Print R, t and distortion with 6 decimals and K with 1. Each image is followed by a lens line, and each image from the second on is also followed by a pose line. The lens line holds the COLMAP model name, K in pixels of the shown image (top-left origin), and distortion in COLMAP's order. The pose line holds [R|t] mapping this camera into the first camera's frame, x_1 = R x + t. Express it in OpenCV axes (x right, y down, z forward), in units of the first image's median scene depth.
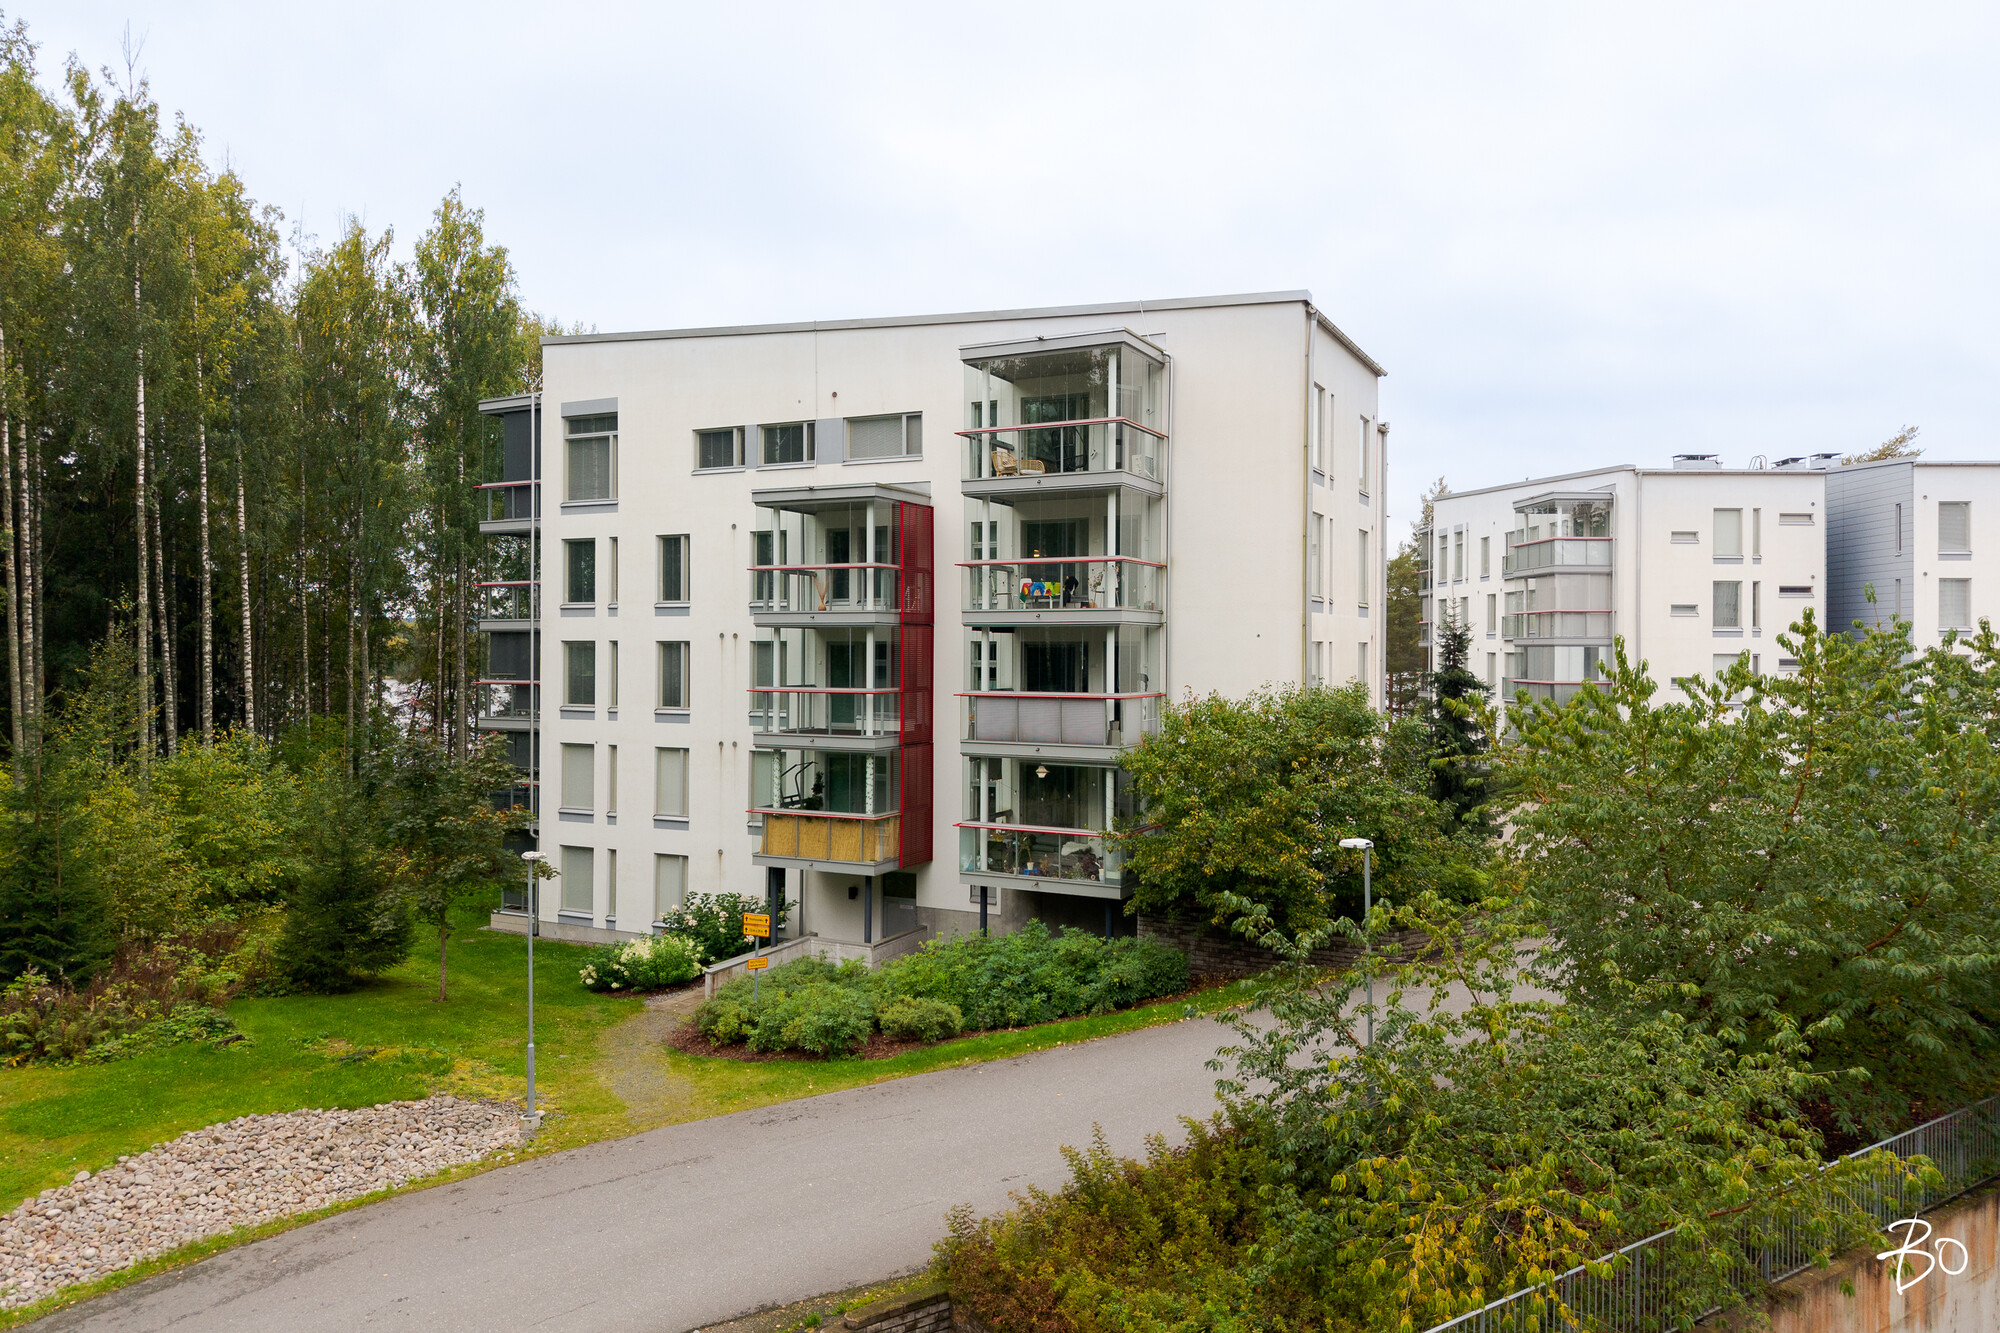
lens RADIAL K [[1346.1, 0, 1000.0], [0, 1346.1, 666.5], [0, 0, 1]] dist [0.007306, -0.006426]
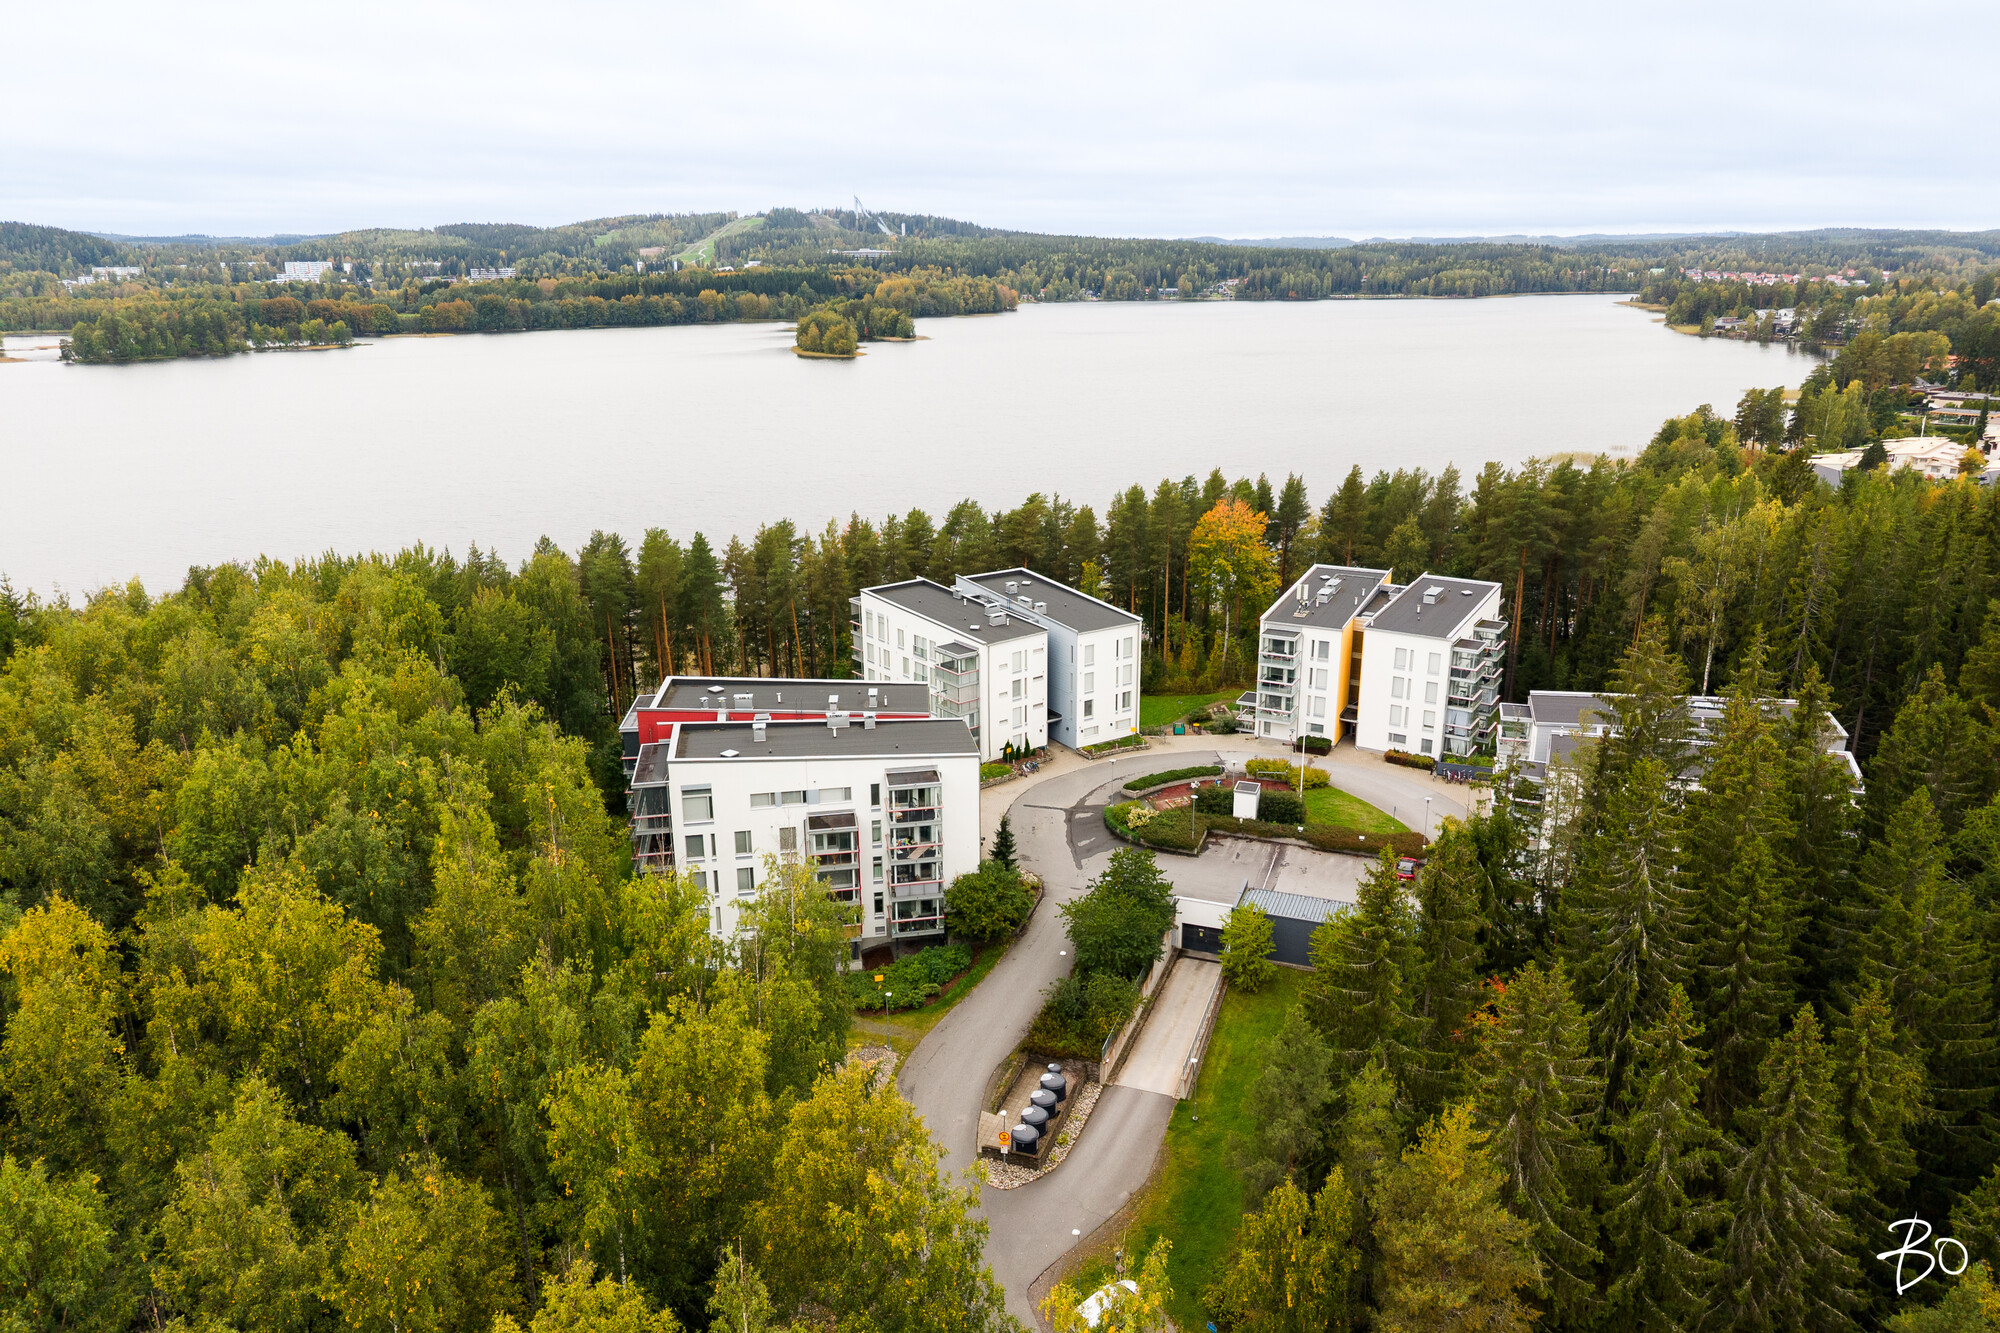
lens RADIAL K [[1346.1, 0, 1000.0], [0, 1346.1, 666.5], [0, 0, 1]] dist [0.007306, -0.006426]
pose [[0.803776, -0.176456, 0.568161, -1.296533], [-0.005741, 0.952658, 0.303991, -1.227051], [-0.594904, -0.247603, 0.764711, -1.266201]]
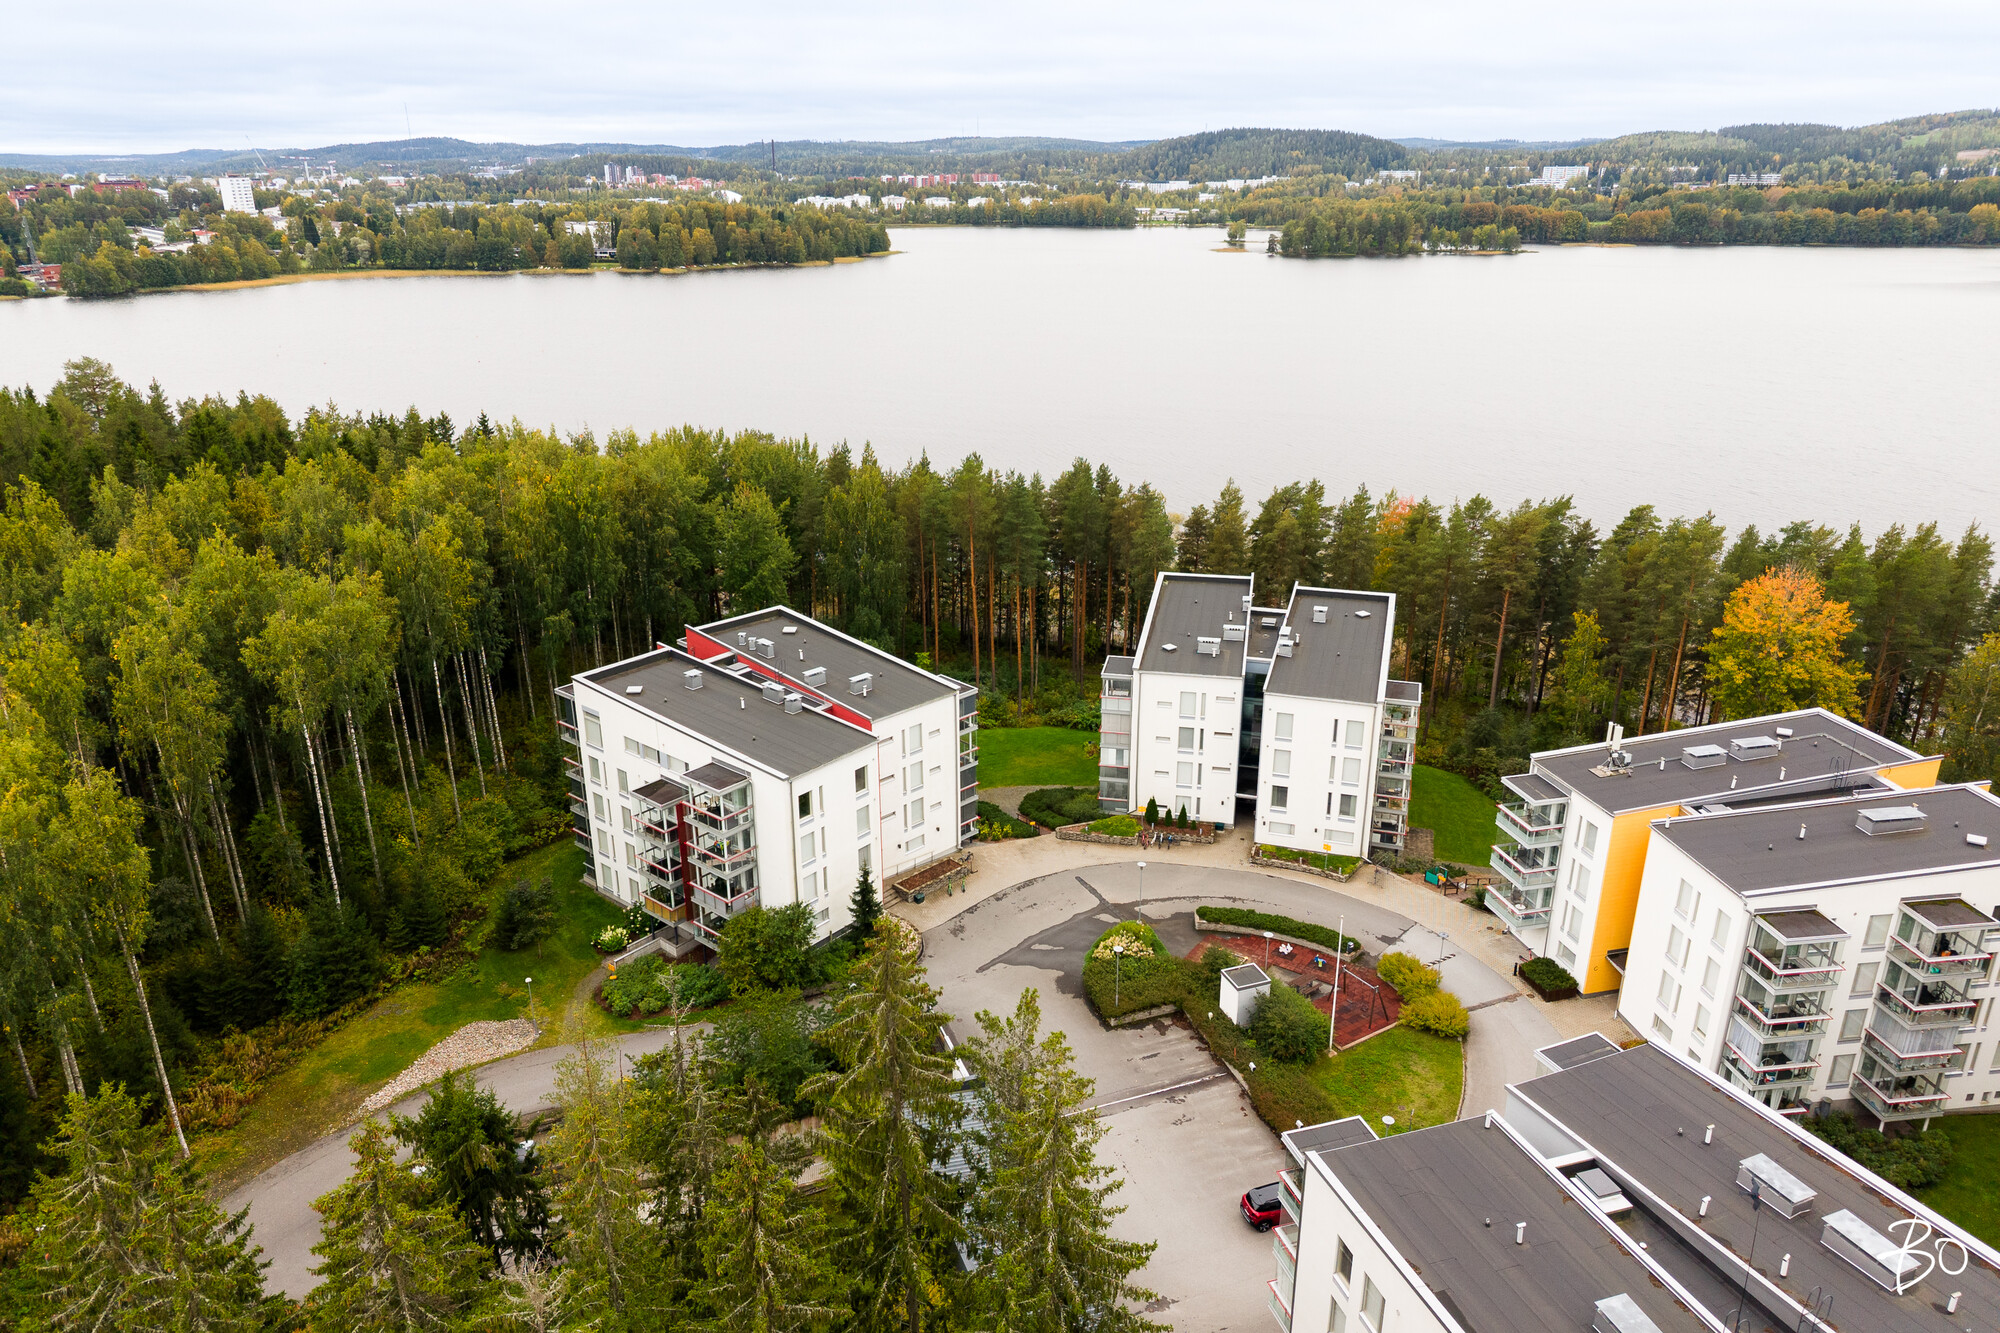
lens RADIAL K [[1346.1, 0, 1000.0], [0, 1346.1, 666.5], [0, 0, 1]] dist [0.007306, -0.006426]
pose [[0.971221, 0.082269, -0.223523, 1.026661], [0.004929, 0.931311, 0.364192, -1.221939], [0.238131, -0.354812, 0.904103, -1.089305]]
